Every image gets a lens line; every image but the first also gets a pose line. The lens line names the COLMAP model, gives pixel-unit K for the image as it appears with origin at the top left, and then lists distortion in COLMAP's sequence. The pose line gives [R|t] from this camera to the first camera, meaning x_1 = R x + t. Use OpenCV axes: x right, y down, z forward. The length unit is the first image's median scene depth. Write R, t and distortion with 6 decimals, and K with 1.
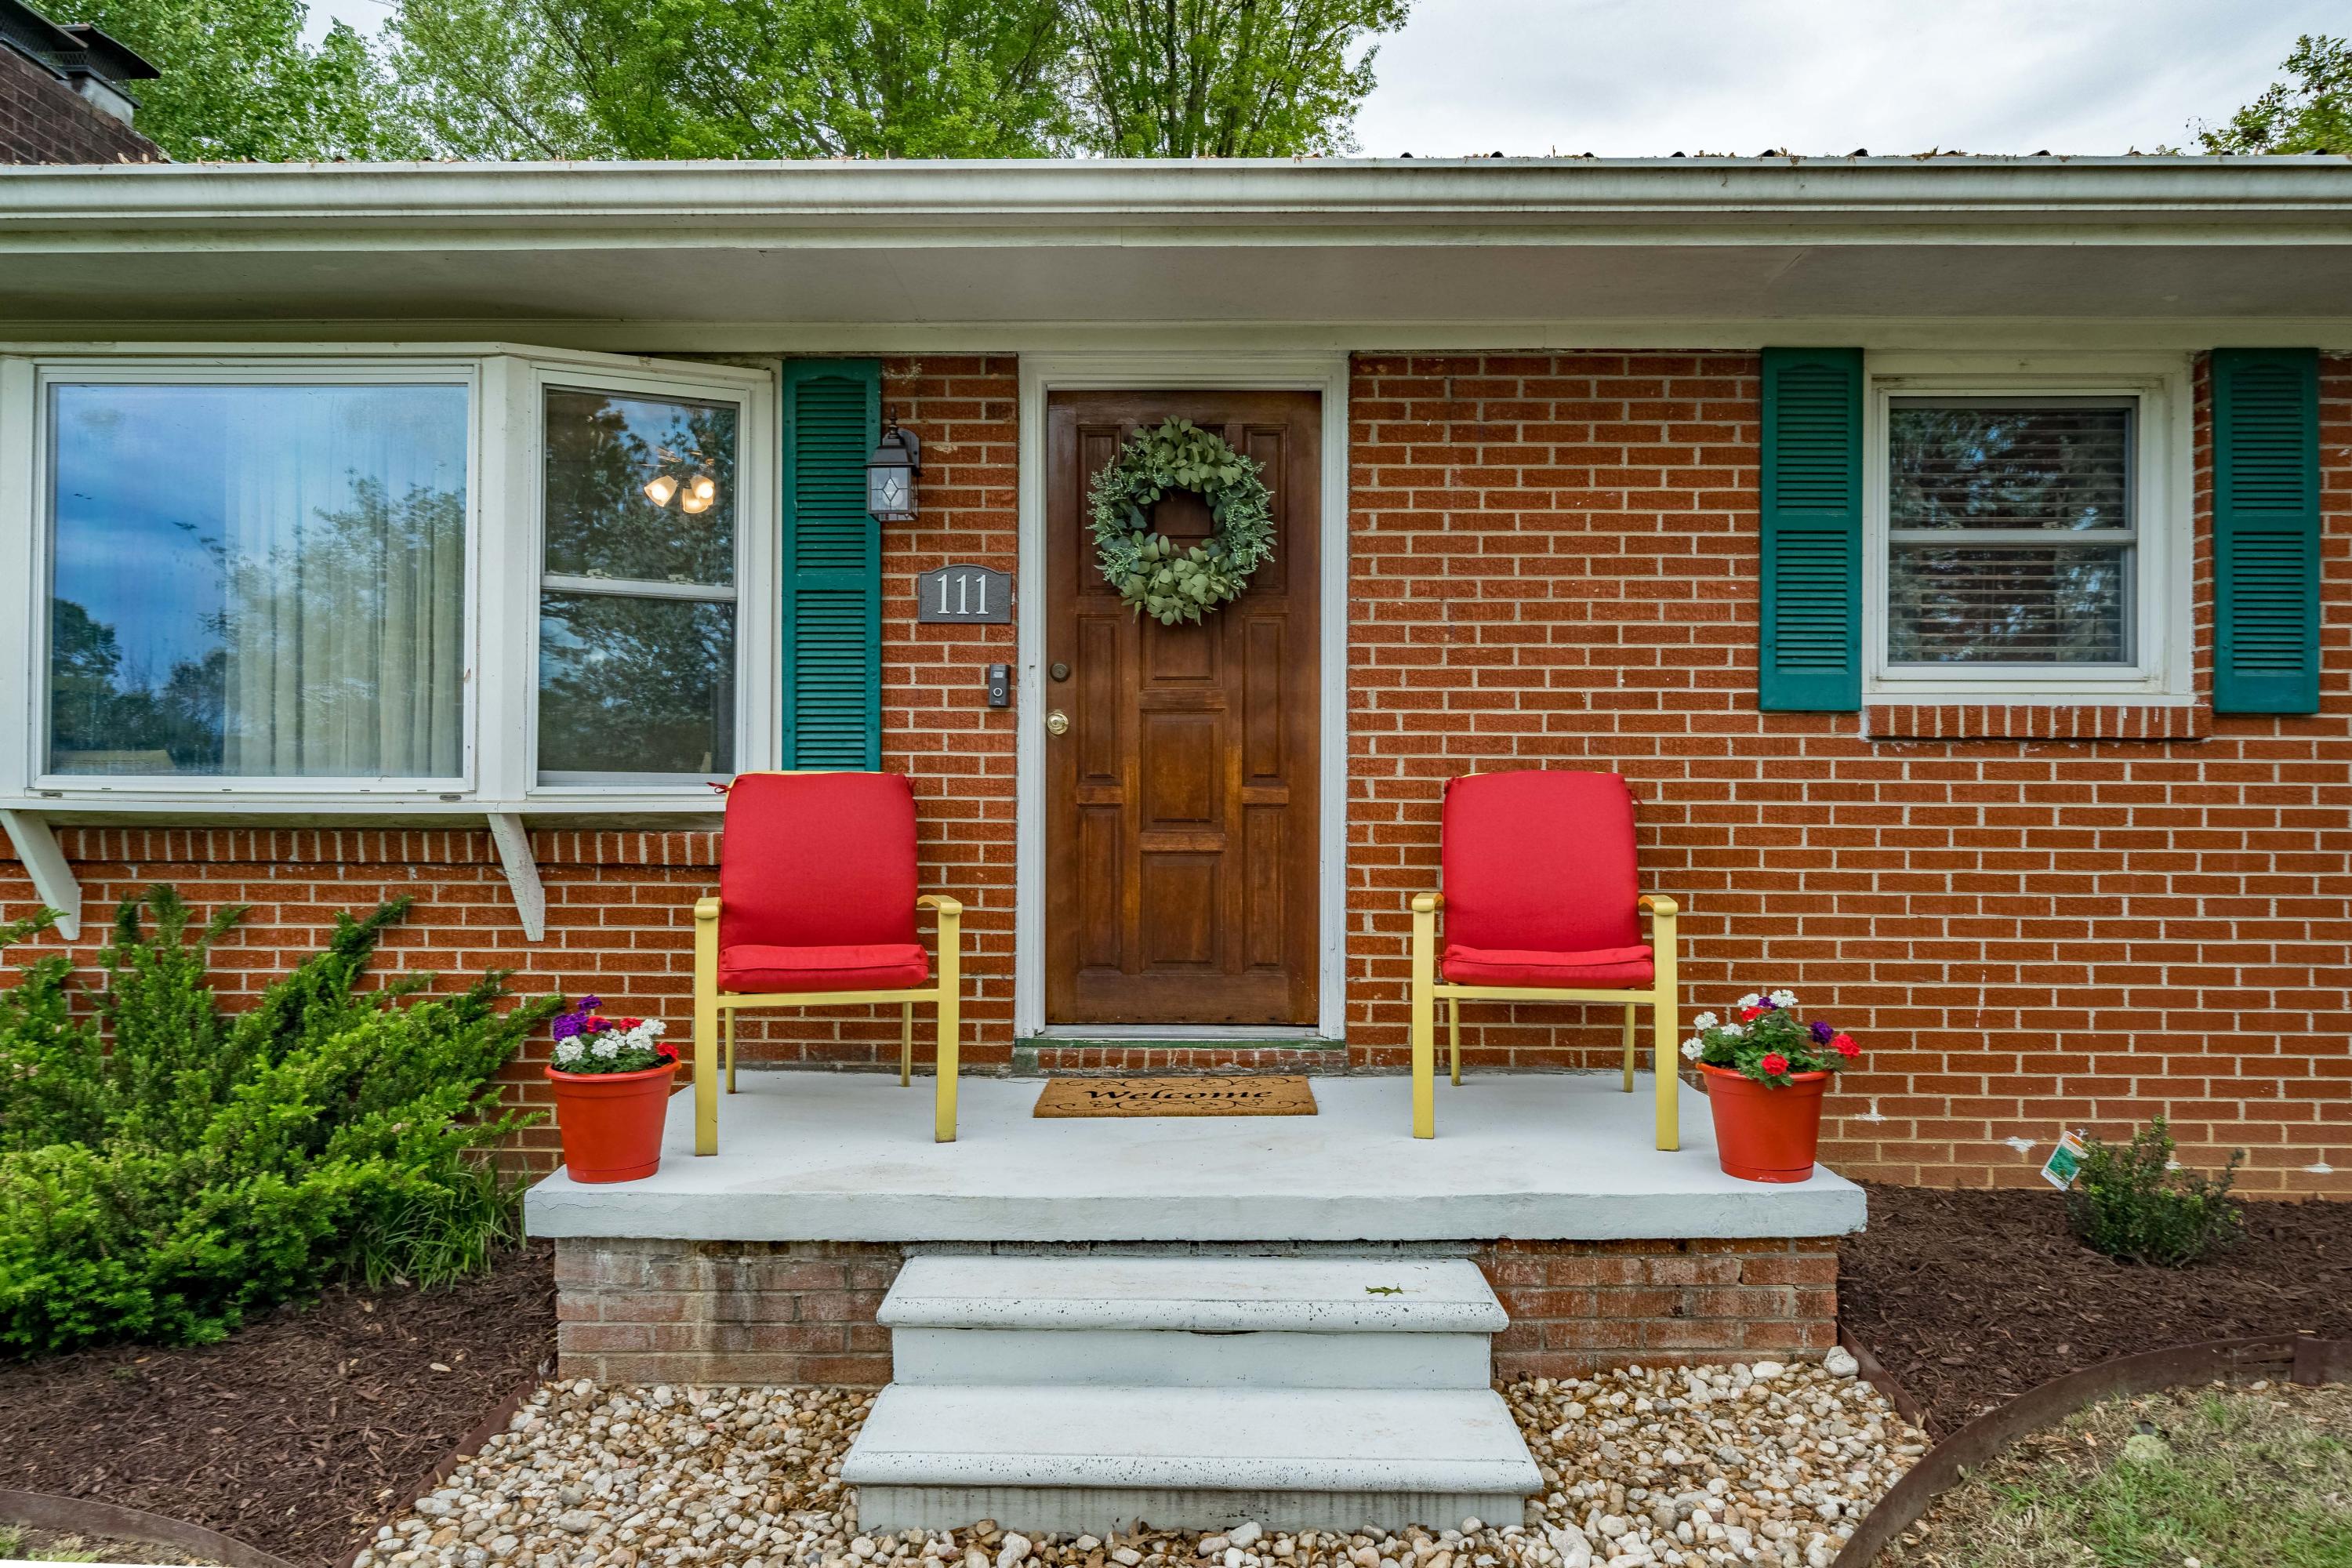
lens RADIAL K [[1430.4, 0, 1185.2], [0, 1430.4, 810.6], [0, 0, 1]] dist [-0.000773, 0.000242]
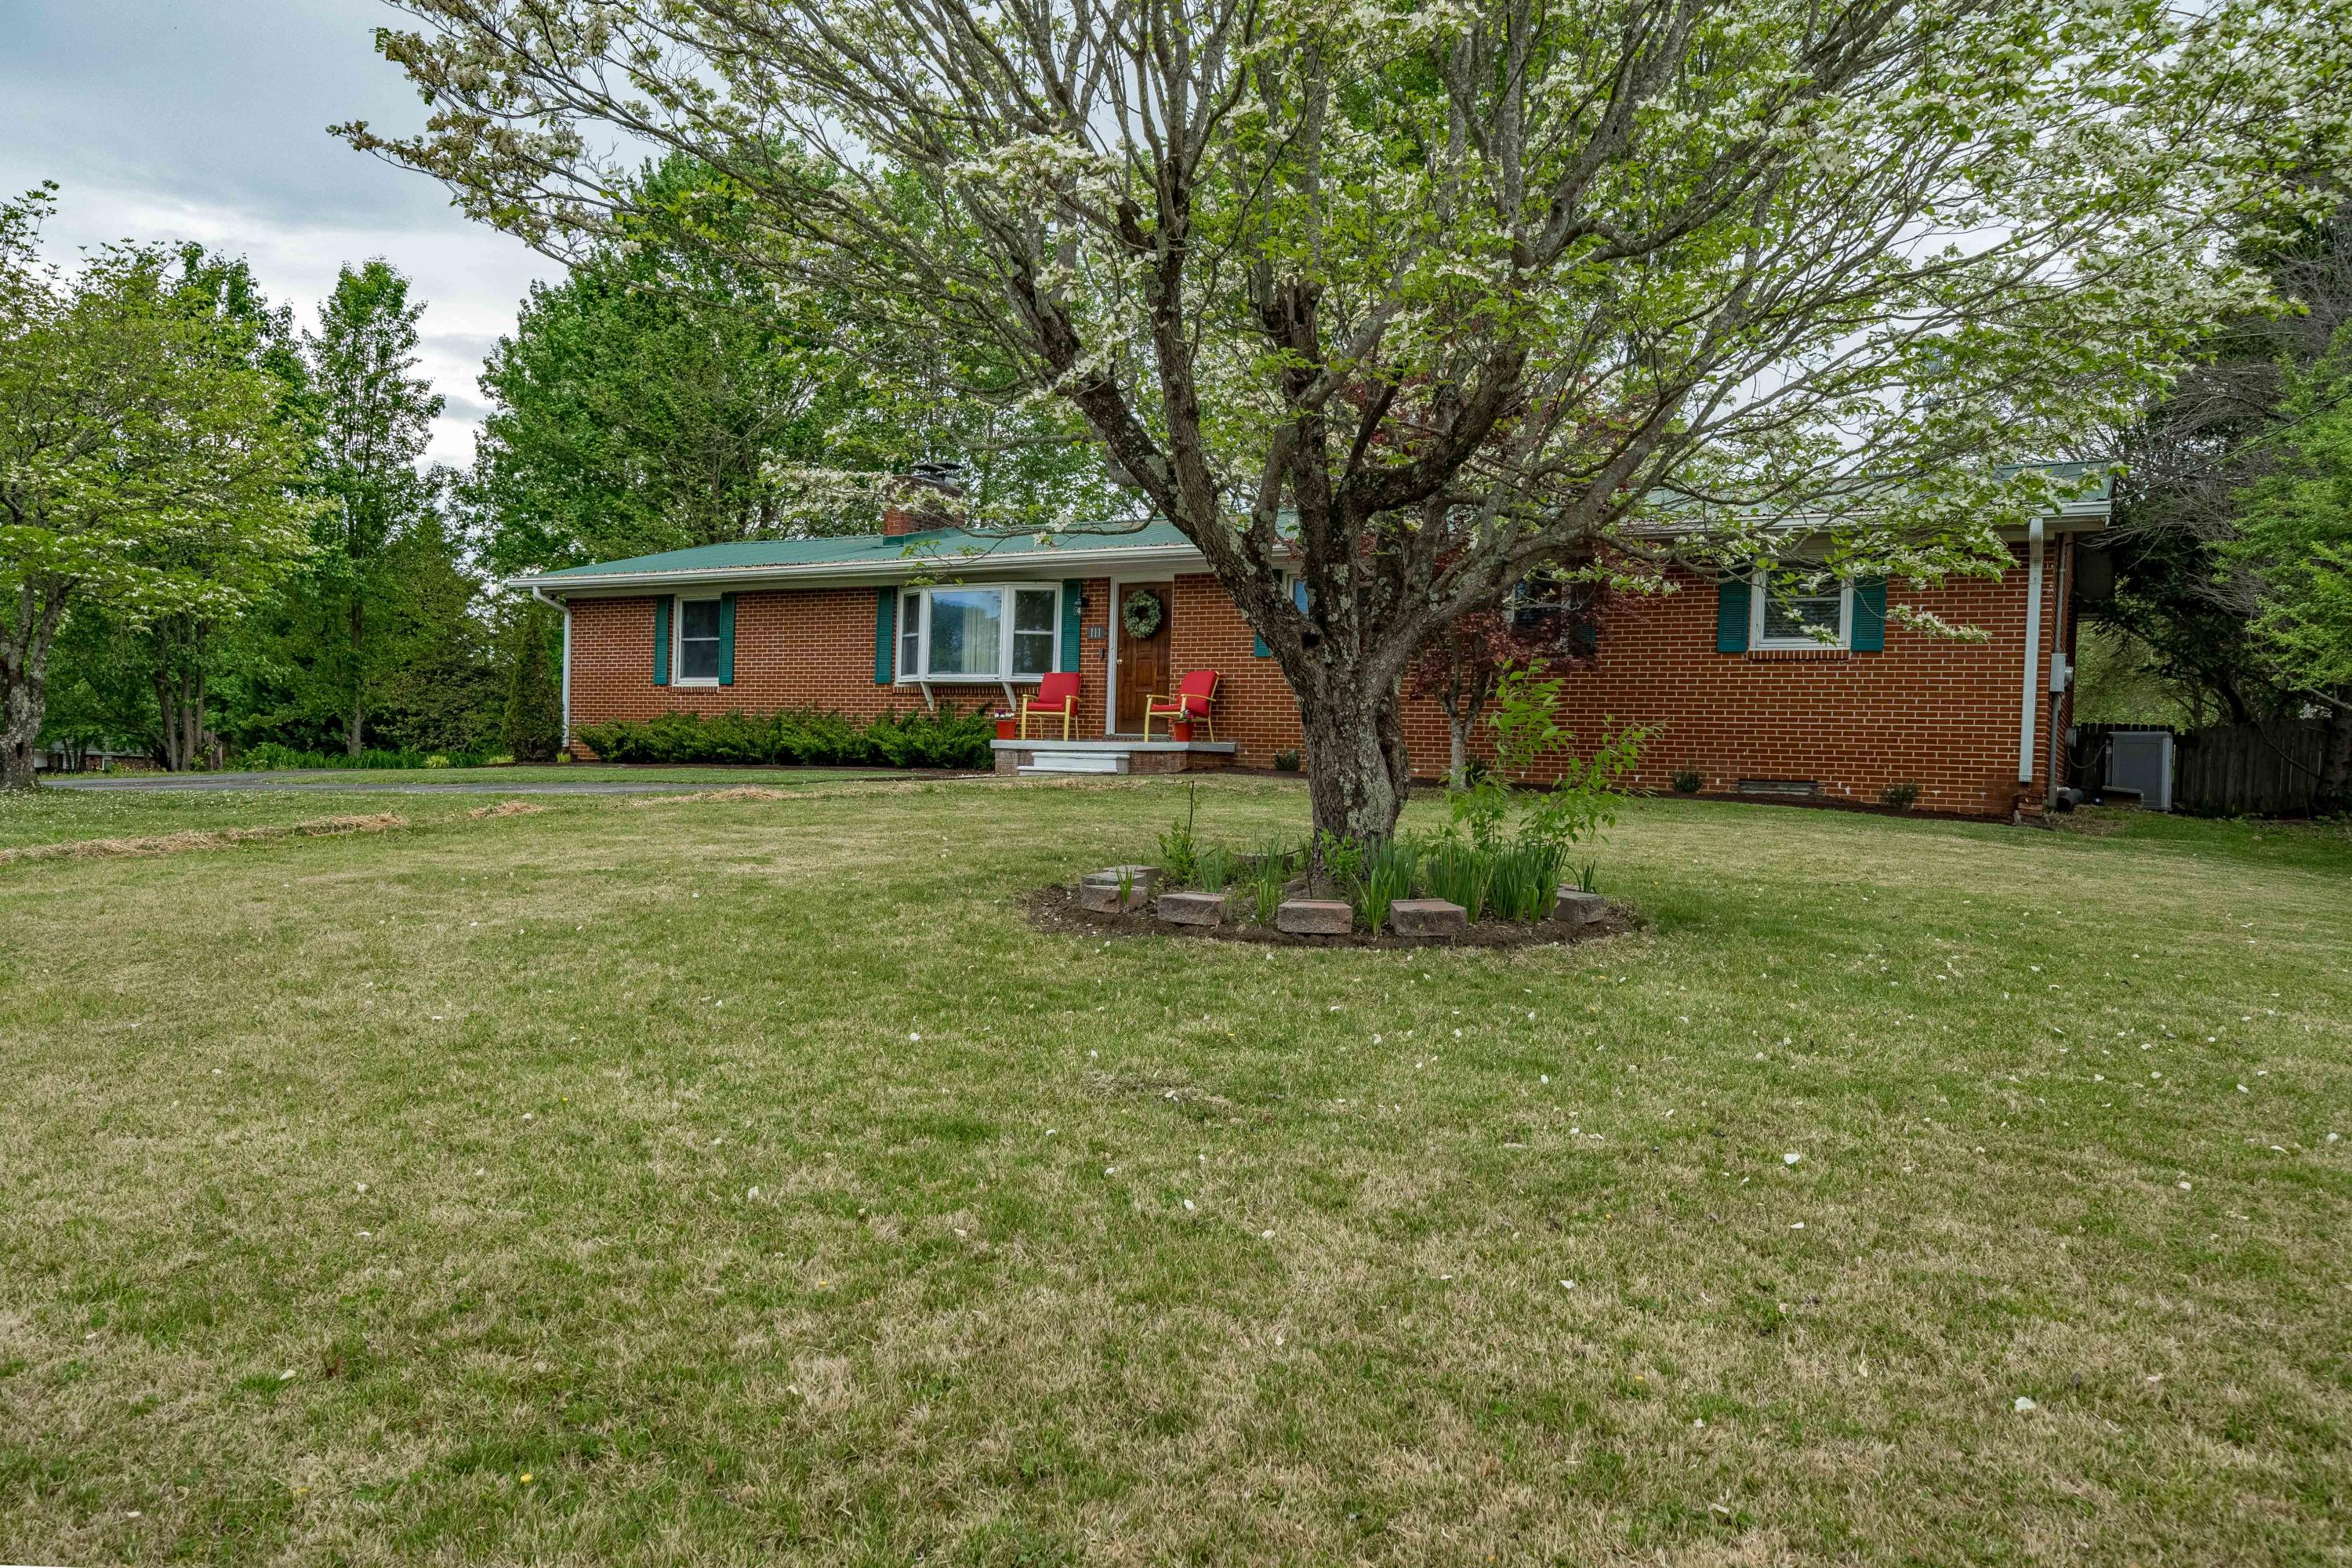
lens RADIAL K [[1628.7, 0, 1115.9], [0, 1628.7, 785.8], [0, 0, 1]] dist [0.000362, -0.001122]
pose [[0.850304, 0.027564, -0.525570, 2.570901], [-0.033446, 0.999439, -0.001694, 0.329848], [0.525229, 0.019018, 0.850749, -3.255424]]
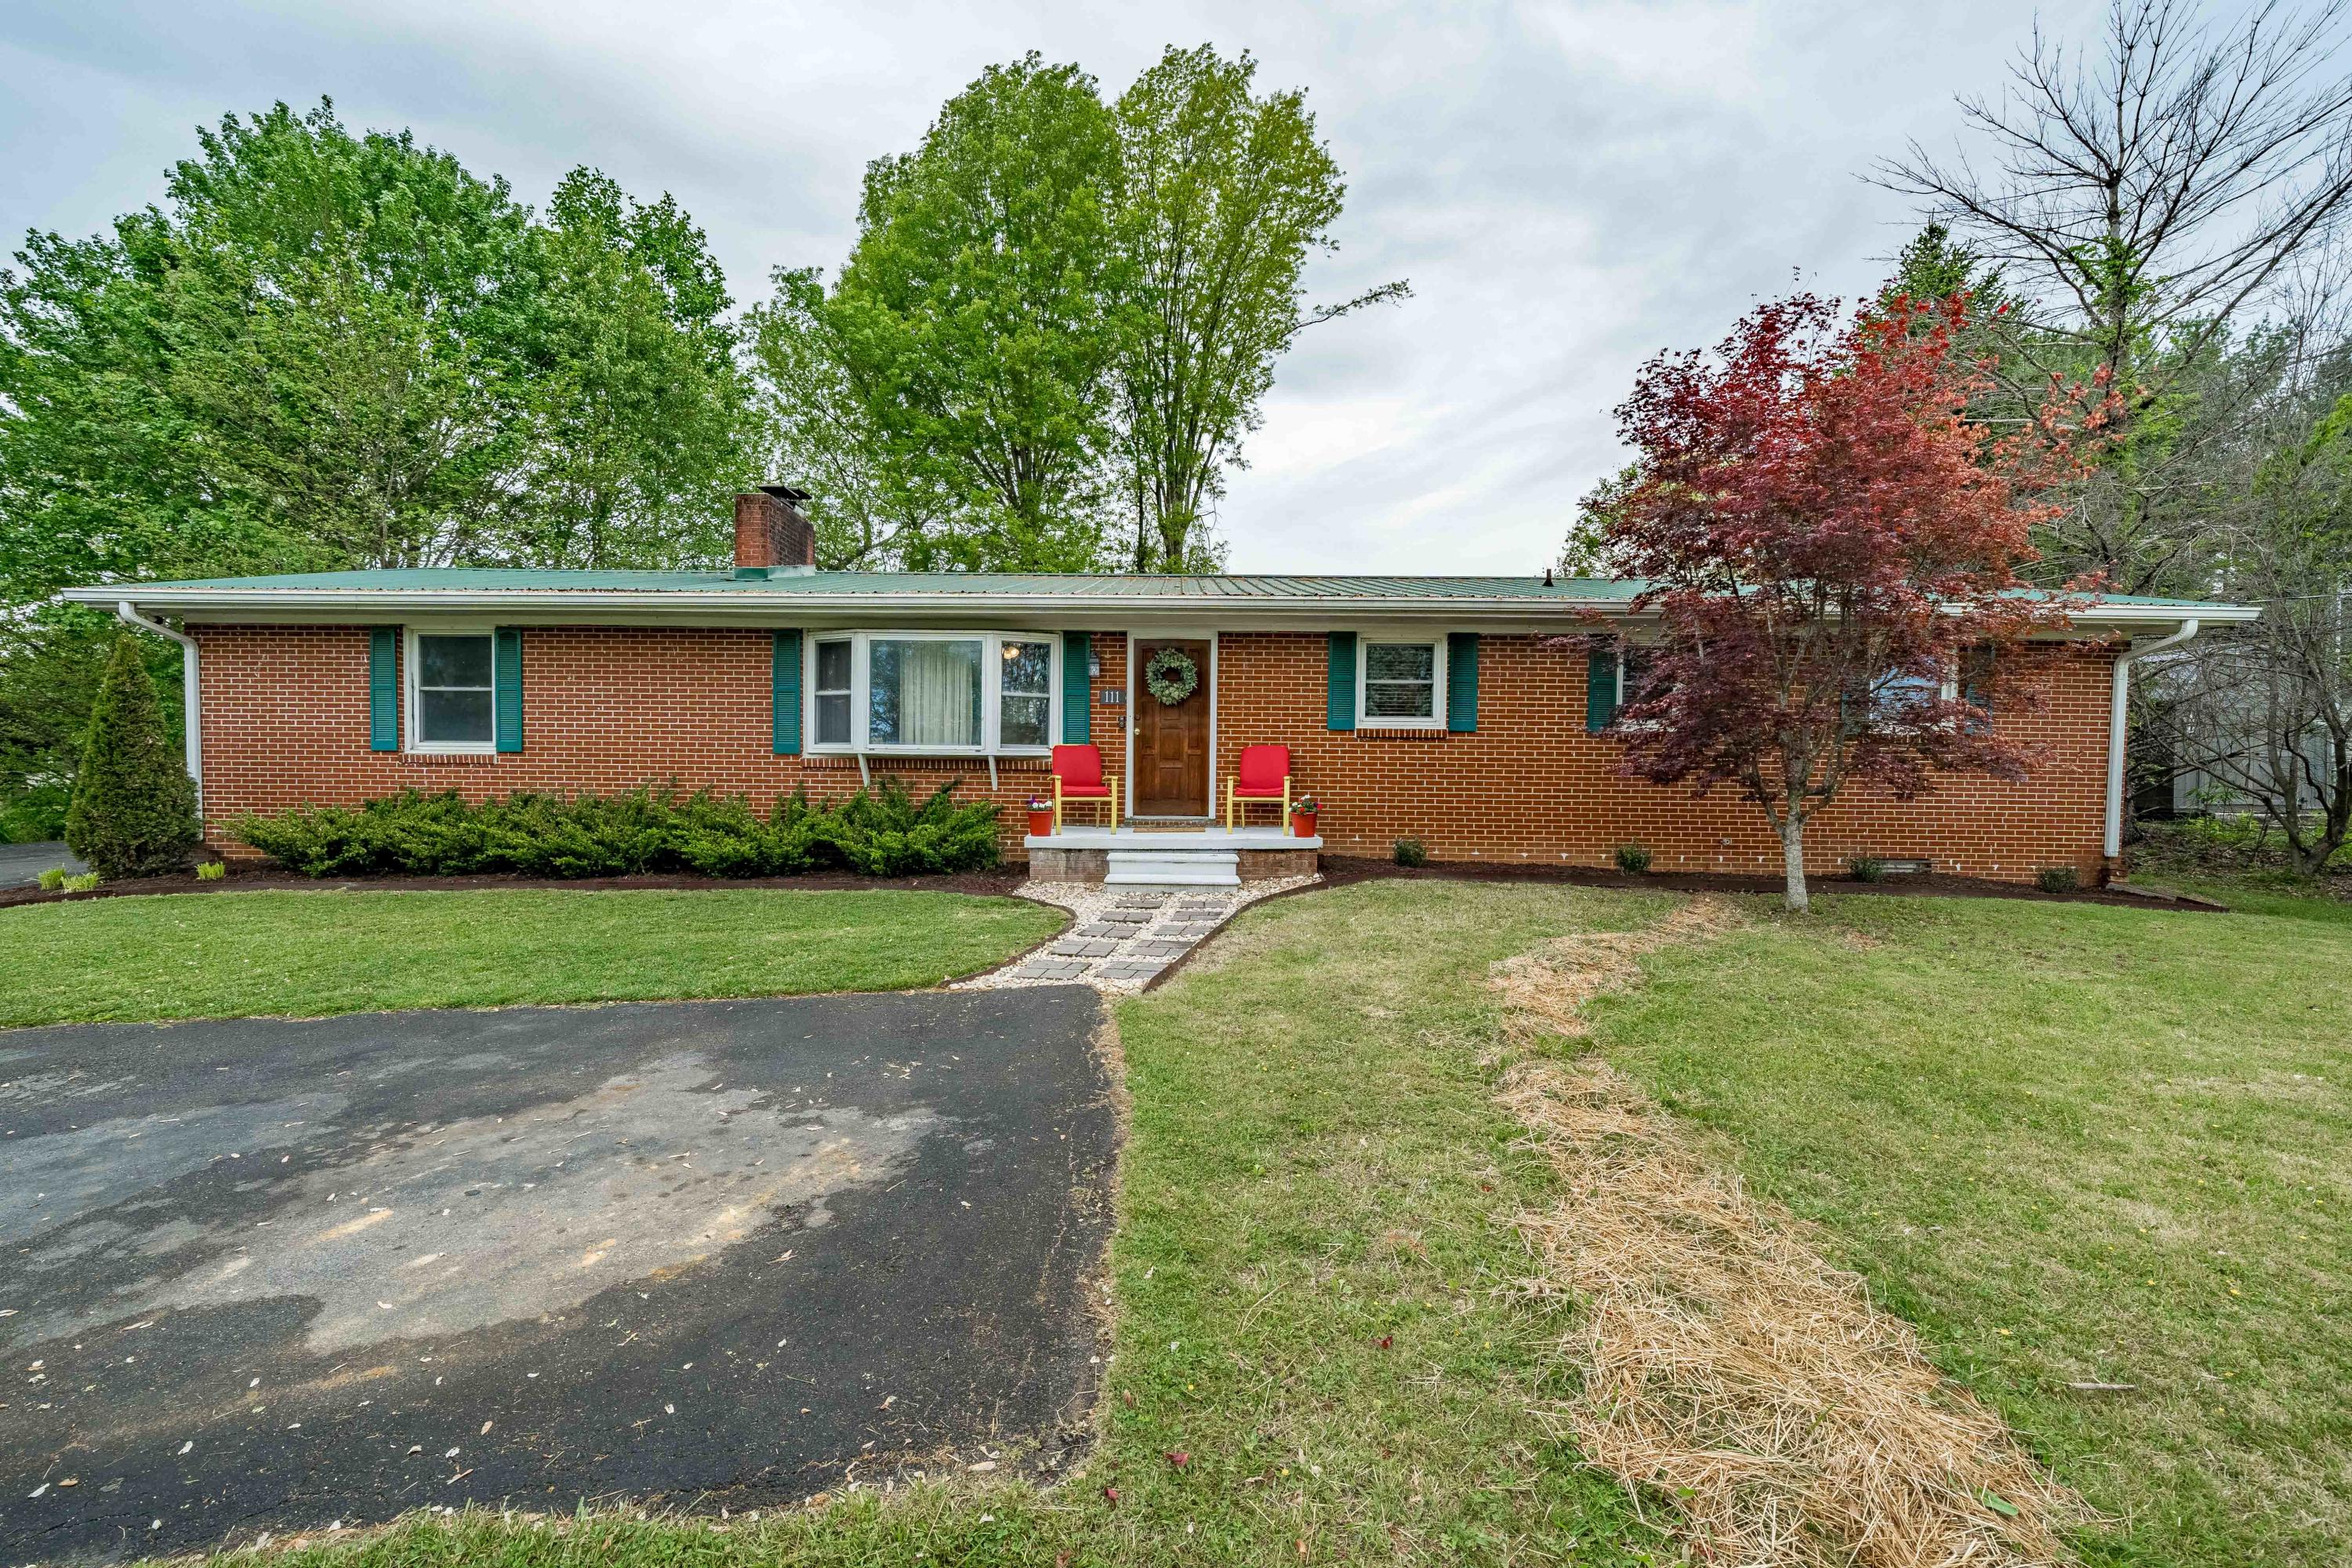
lens RADIAL K [[915.7, 0, 1167.7], [0, 915.7, 797.1], [0, 0, 1]] dist [-0.008751, 0.000116]
pose [[0.999952, 0.006057, -0.007704, 0.006676], [-0.005884, 0.999735, 0.022238, 0.054234], [0.007836, -0.022191, 0.999723, -1.375424]]
